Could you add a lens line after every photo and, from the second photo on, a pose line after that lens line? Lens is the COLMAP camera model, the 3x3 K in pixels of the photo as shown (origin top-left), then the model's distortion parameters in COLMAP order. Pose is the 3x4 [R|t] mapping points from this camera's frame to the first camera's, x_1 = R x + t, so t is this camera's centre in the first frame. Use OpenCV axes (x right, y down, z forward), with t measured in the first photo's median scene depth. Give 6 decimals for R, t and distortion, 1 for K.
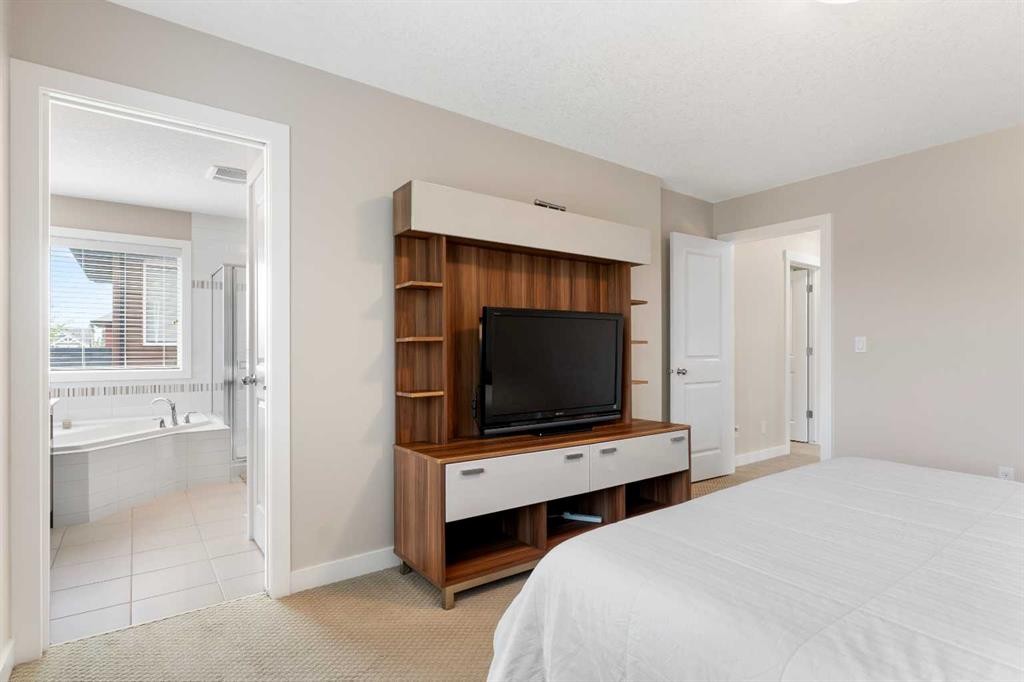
lens RADIAL K [[519.3, 0, 513.4], [0, 519.3, 349.4], [0, 0, 1]] dist [-0.000909, -0.000408]
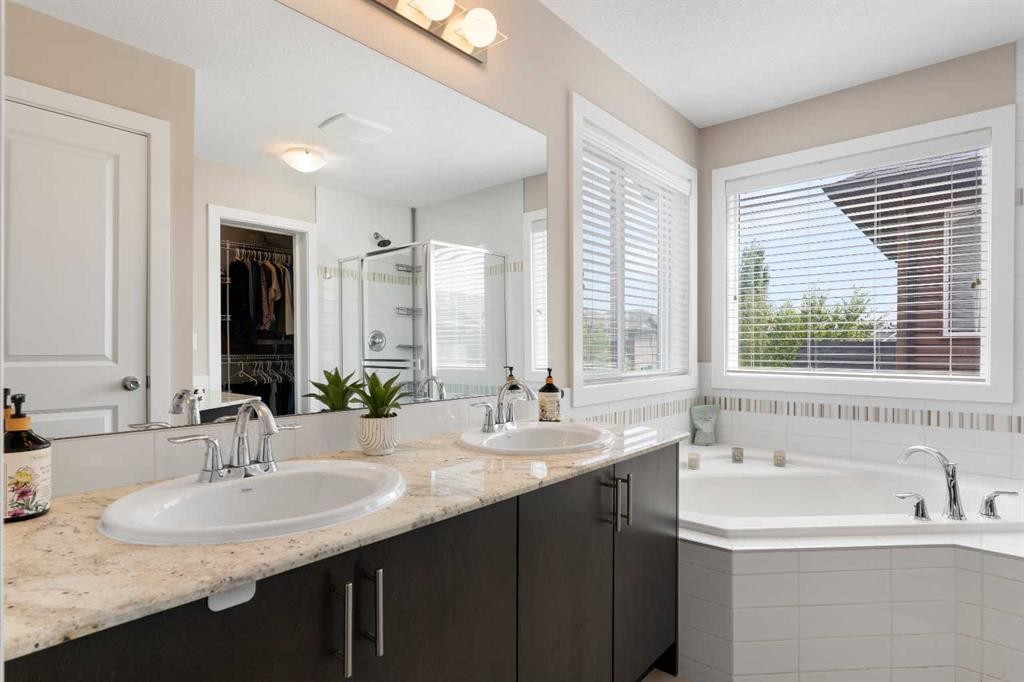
lens RADIAL K [[519.3, 0, 513.4], [0, 519.3, 349.4], [0, 0, 1]] dist [-0.000909, -0.000408]
pose [[0.215392, 0.001273, -0.976527, -0.282484], [-0.003414, 0.999994, 0.000550, 0.010090], [0.976522, 0.003215, 0.215395, 0.494802]]
